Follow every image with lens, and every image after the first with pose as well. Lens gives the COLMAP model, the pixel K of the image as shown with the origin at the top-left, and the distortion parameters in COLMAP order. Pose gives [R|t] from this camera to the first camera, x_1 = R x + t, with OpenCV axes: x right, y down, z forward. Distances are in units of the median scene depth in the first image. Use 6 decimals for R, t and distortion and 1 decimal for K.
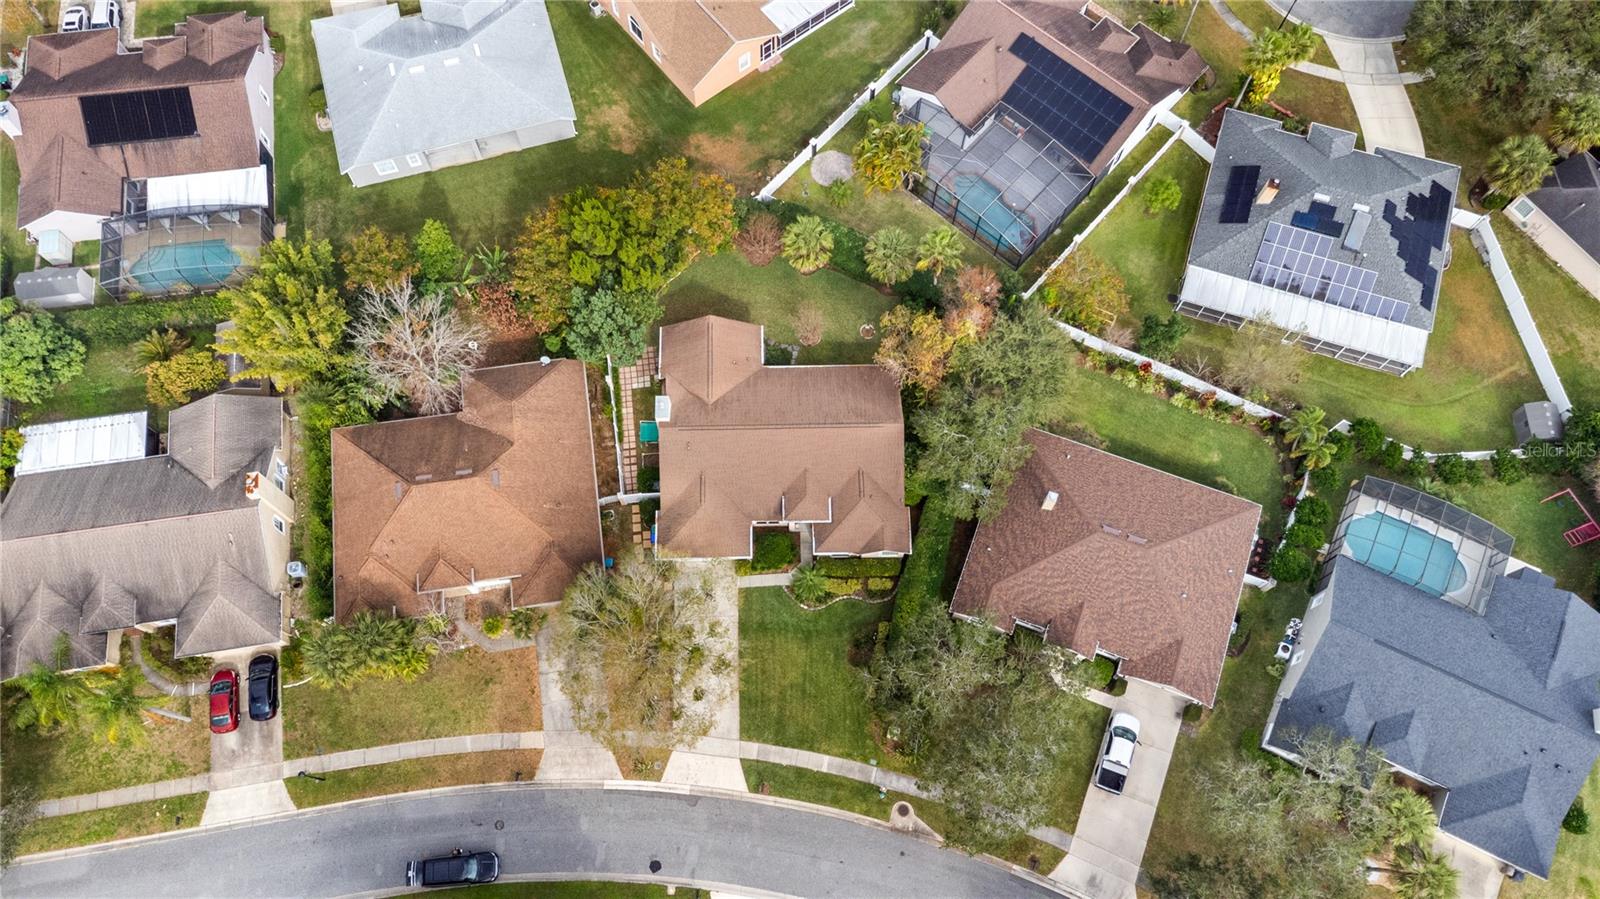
lens RADIAL K [[1184.3, 0, 800.0], [0, 1184.3, 449.5], [0, 0, 1]] dist [-0.010986, 0.083115]
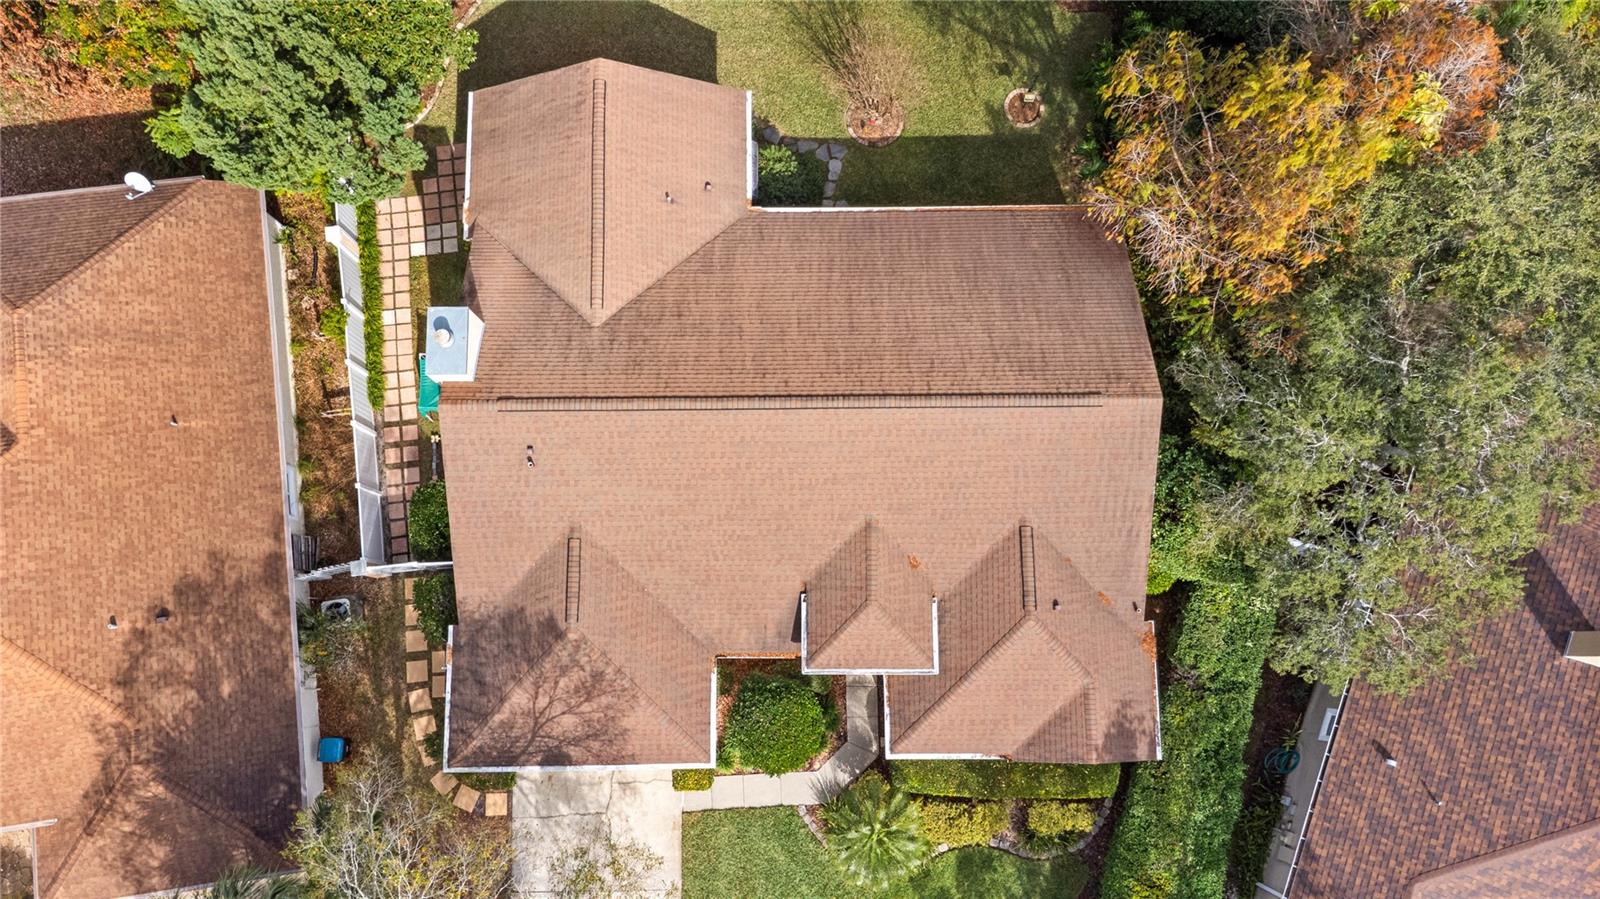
lens RADIAL K [[1211.1, 0, 800.0], [0, 1211.1, 449.5], [0, 0, 1]] dist [-0.004431, 0.054301]
pose [[0.999936, 0.011094, -0.002038, -0.014769], [-0.010497, 0.981382, 0.191778, -0.071202], [0.004127, -0.191744, 0.981436, 0.642938]]
